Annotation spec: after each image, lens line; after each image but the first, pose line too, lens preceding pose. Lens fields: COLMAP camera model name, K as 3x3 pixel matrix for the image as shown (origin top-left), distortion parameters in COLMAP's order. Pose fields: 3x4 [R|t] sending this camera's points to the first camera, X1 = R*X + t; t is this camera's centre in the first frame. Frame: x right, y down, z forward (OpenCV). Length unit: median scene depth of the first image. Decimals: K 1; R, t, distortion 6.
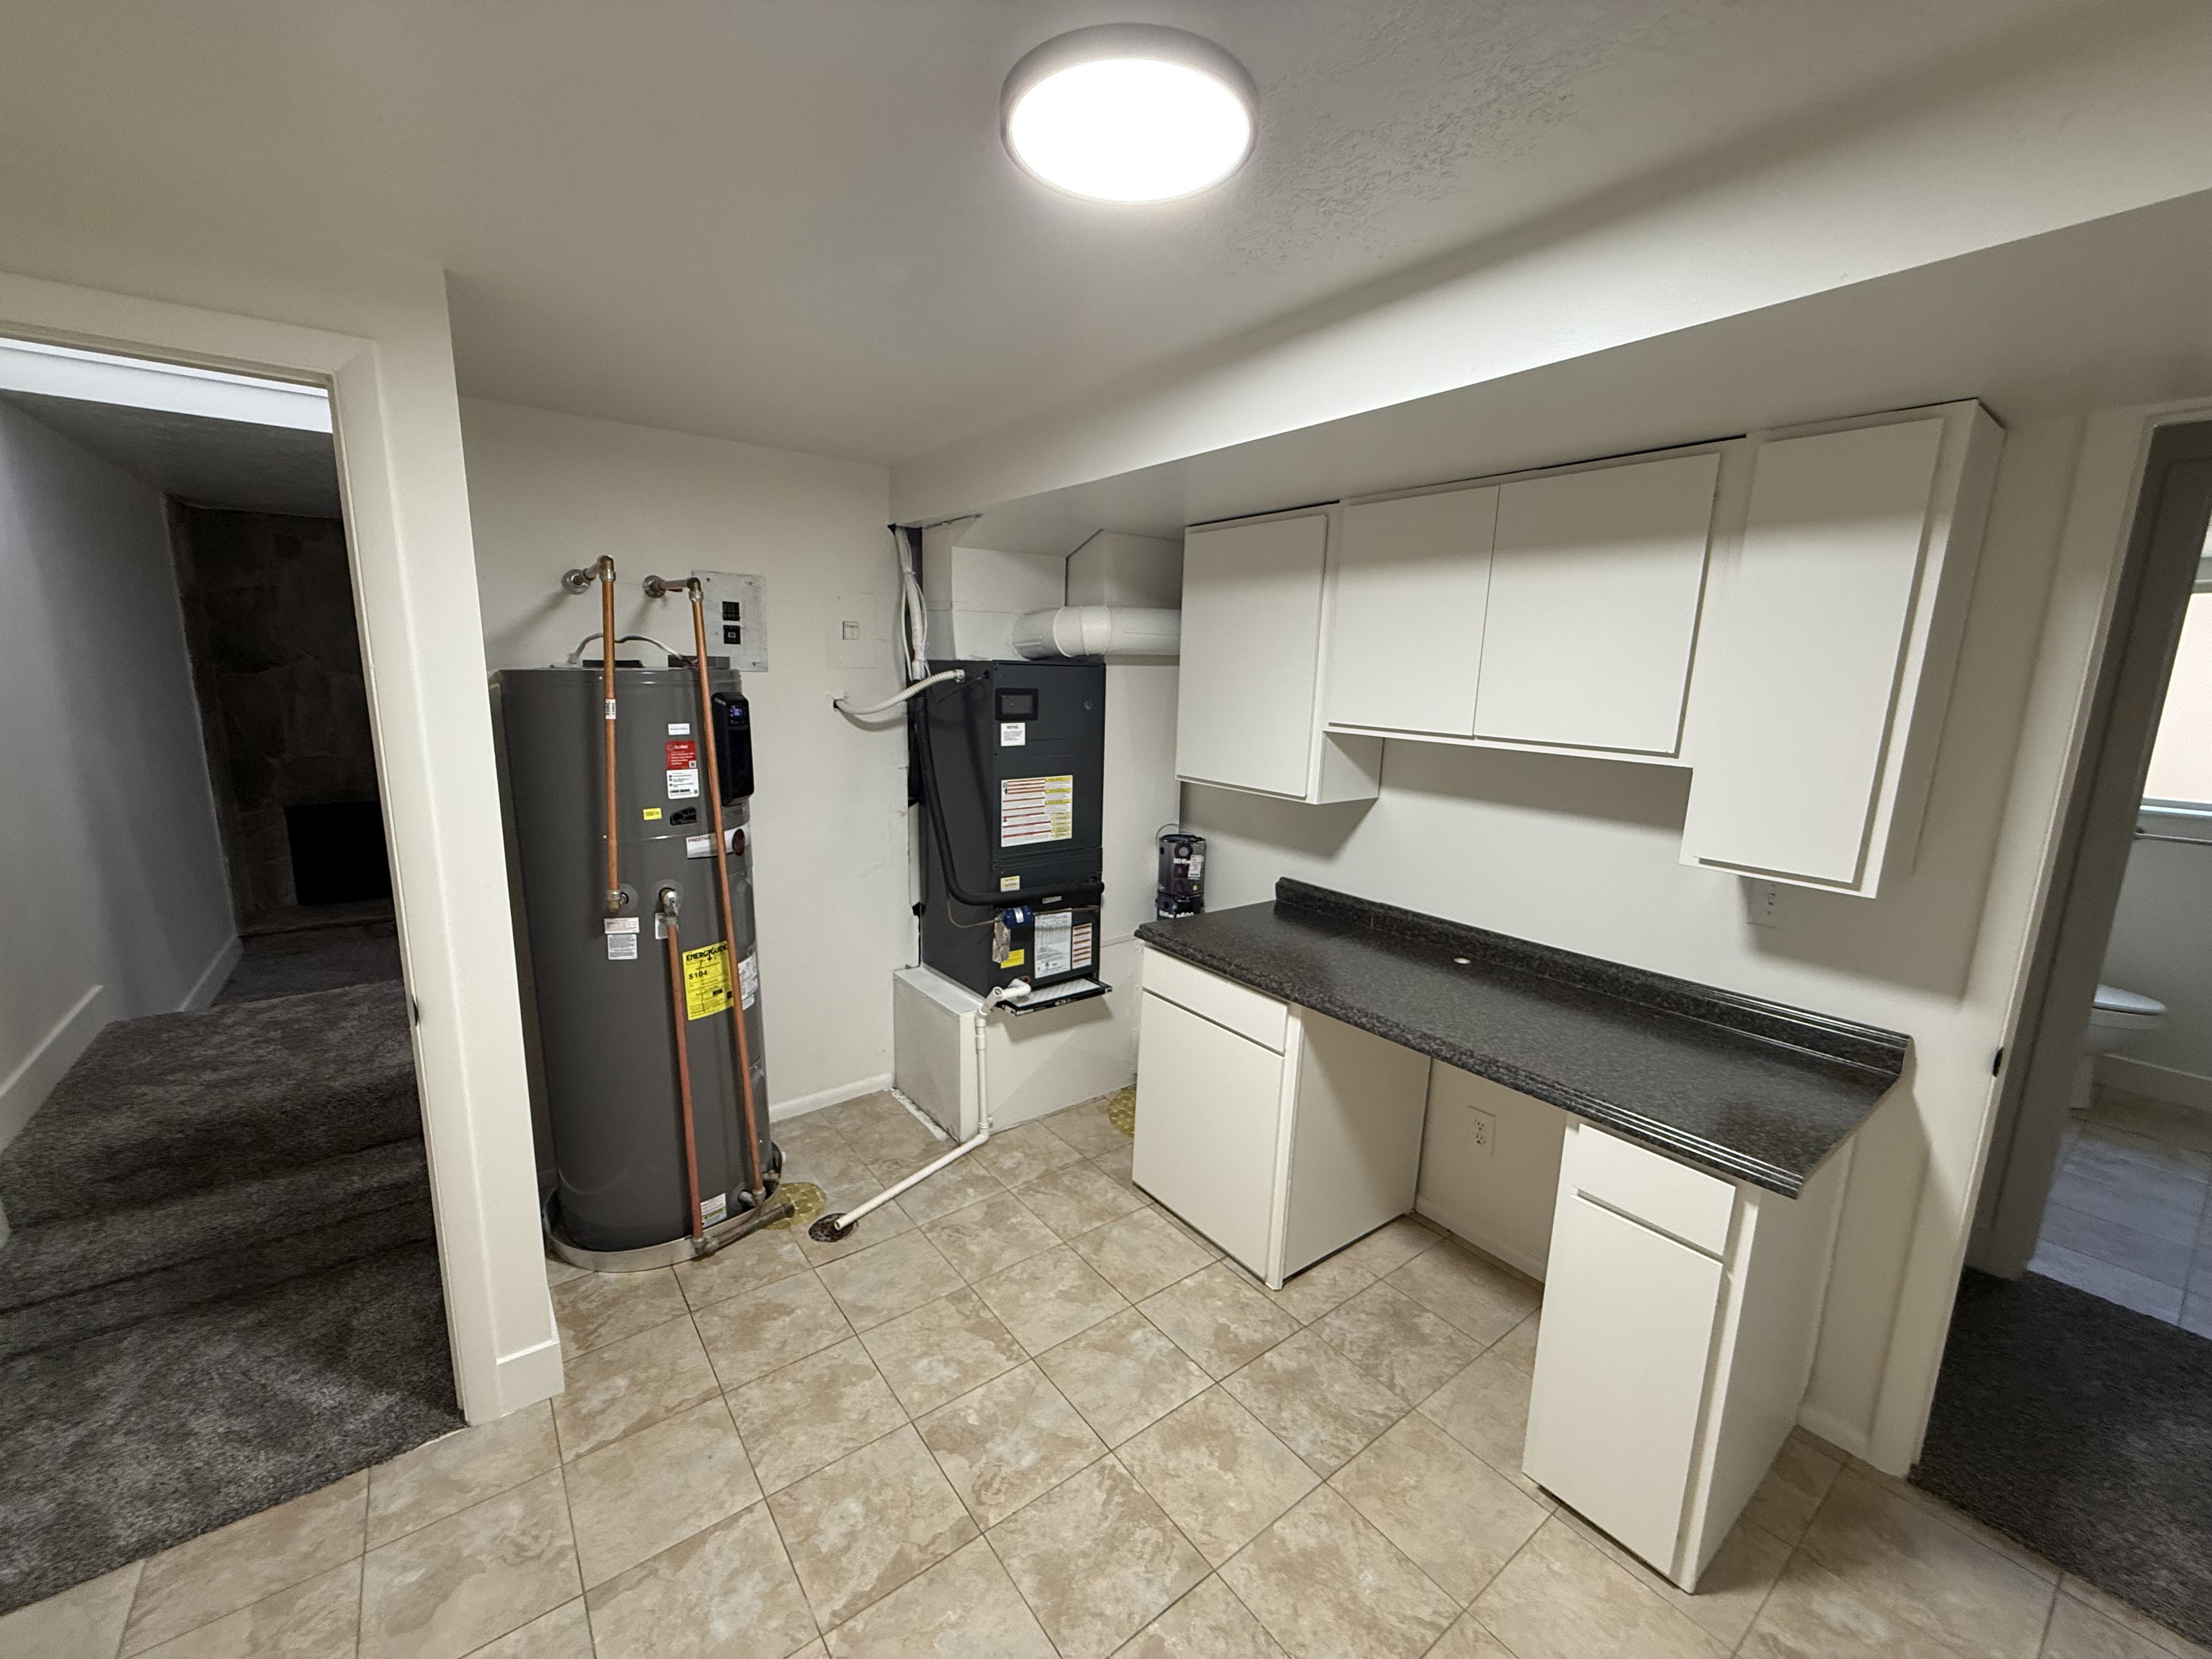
lens RADIAL K [[882.0, 0, 1096.1], [0, 882.0, 832.7], [0, 0, 1]] dist [0.001734, 0.000154]
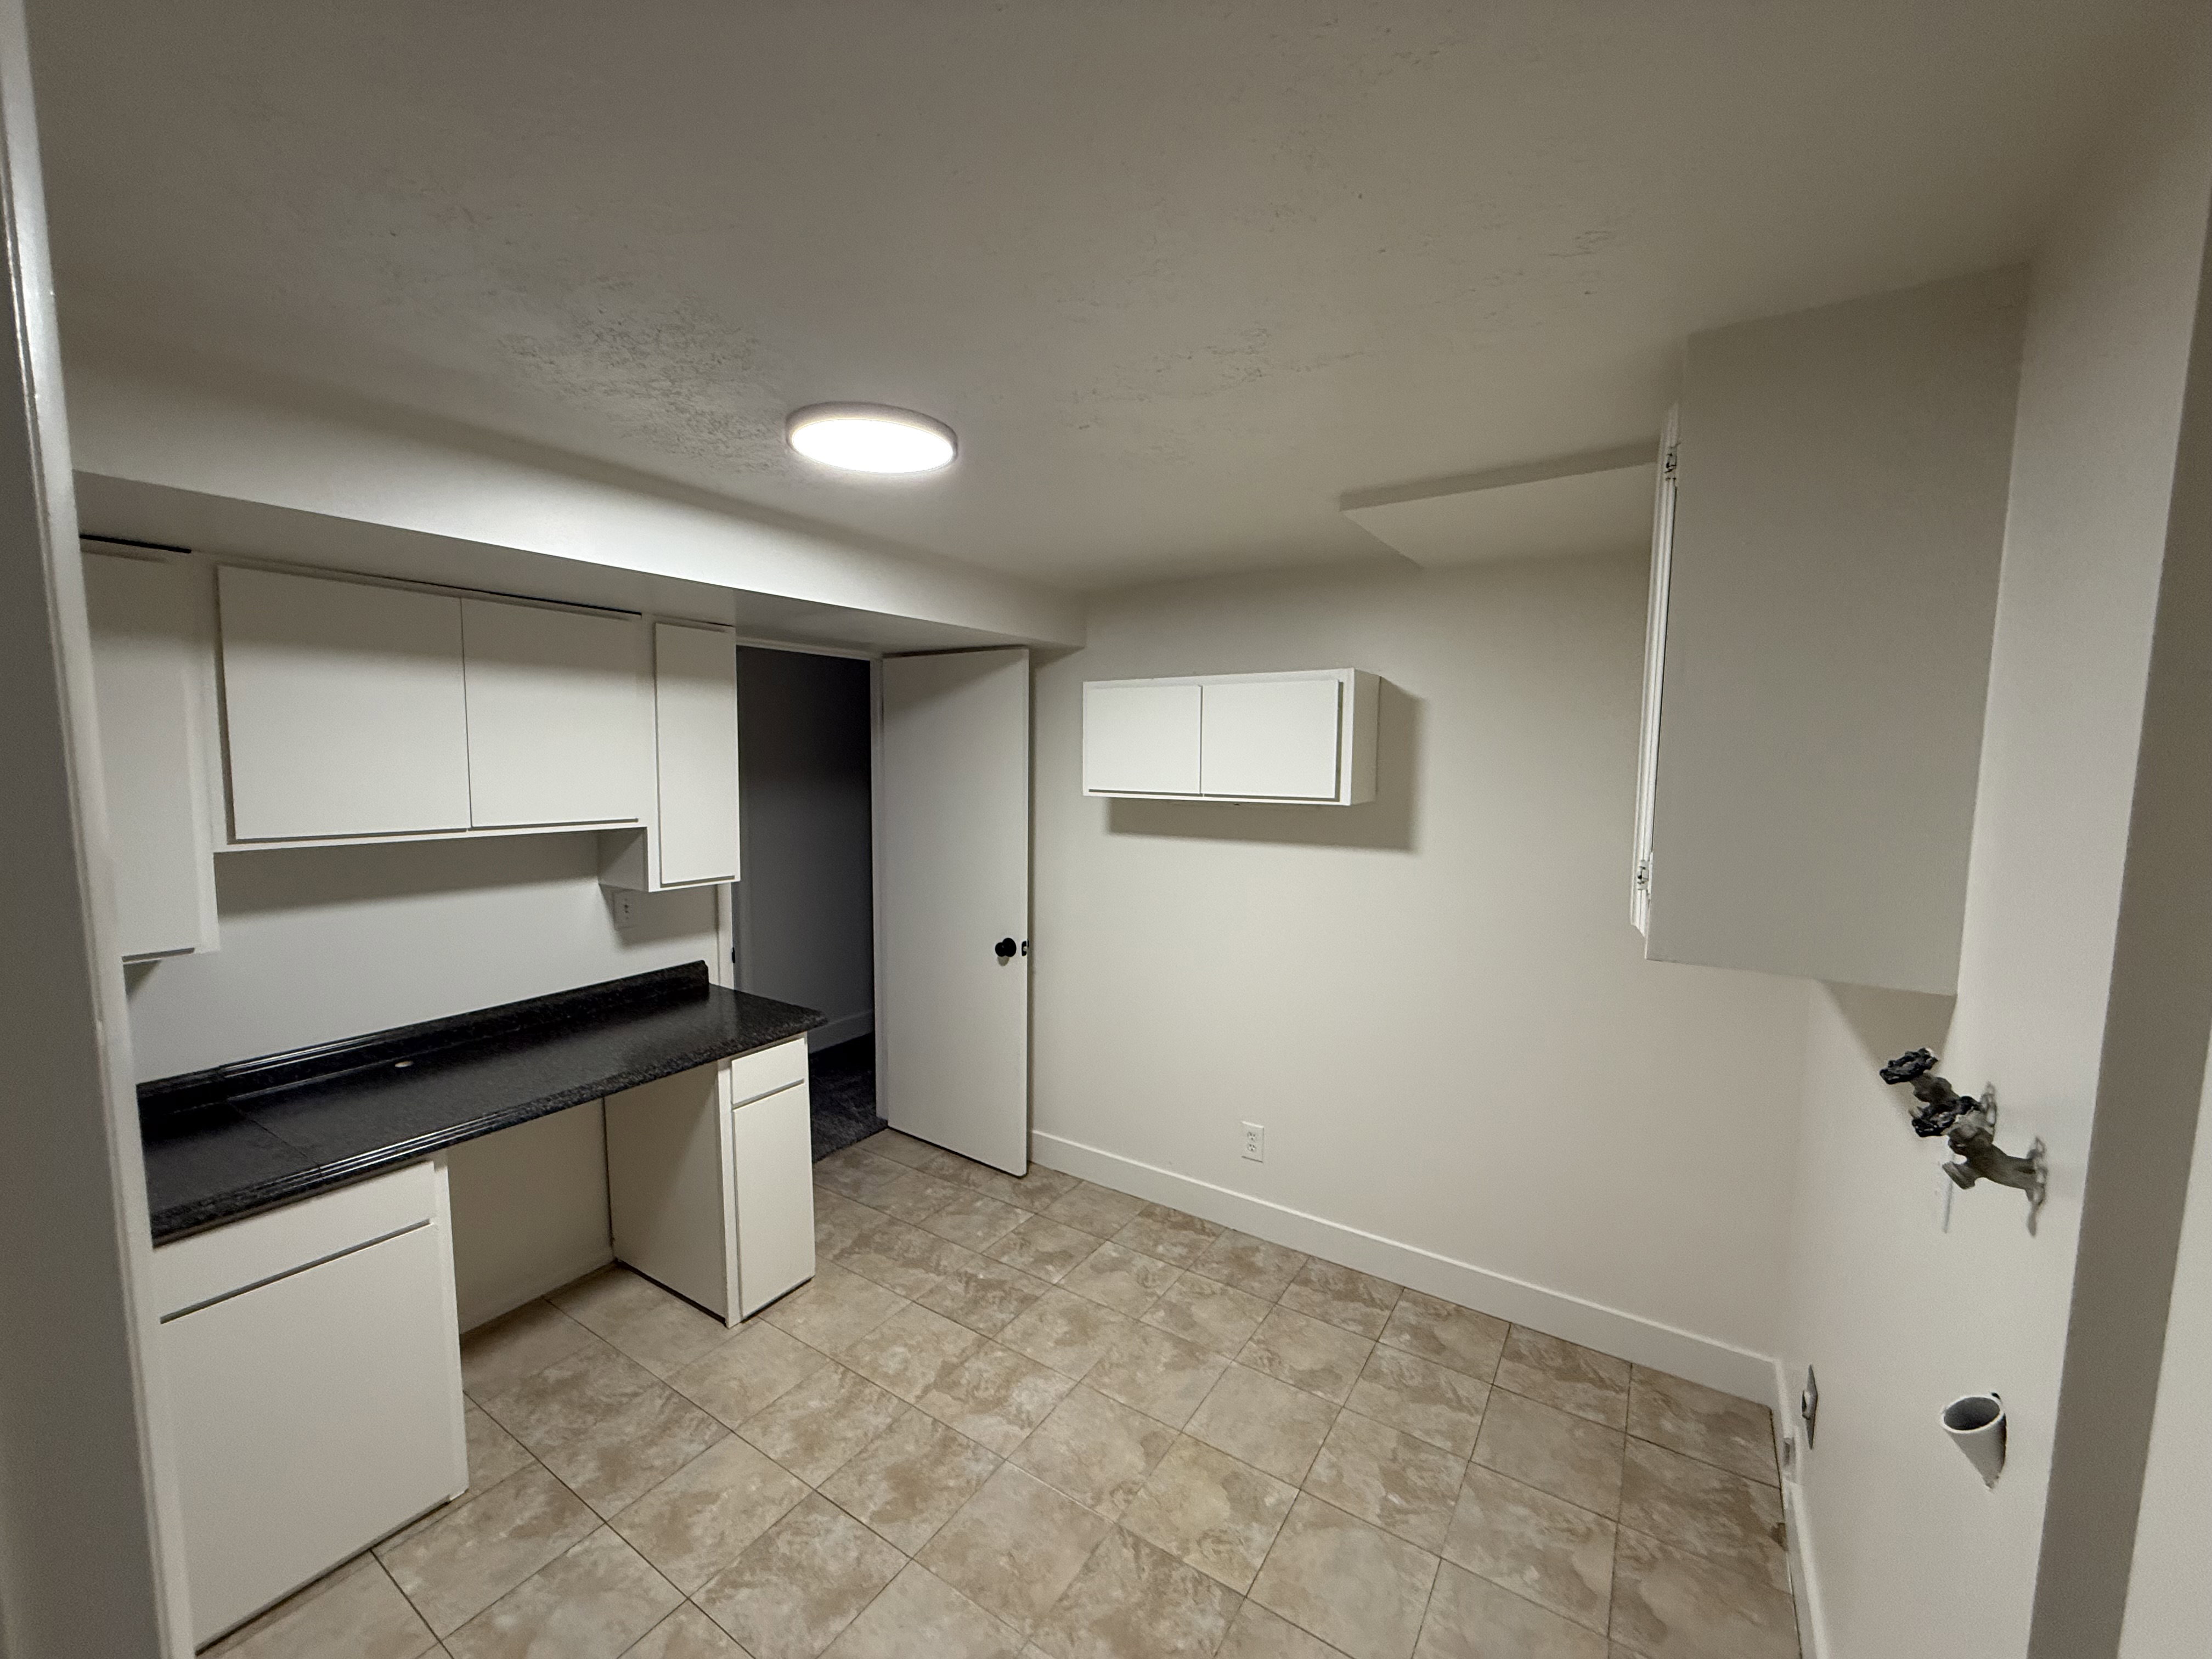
lens RADIAL K [[882.0, 0, 1103.9], [0, 882.0, 832.7], [0, 0, 1]] dist [0.001734, 0.000154]
pose [[-0.342779, -0.116840, 0.932122, -1.002453], [0.155106, 0.971578, 0.178824, -0.215205], [-0.926523, 0.205875, -0.314914, 0.777424]]
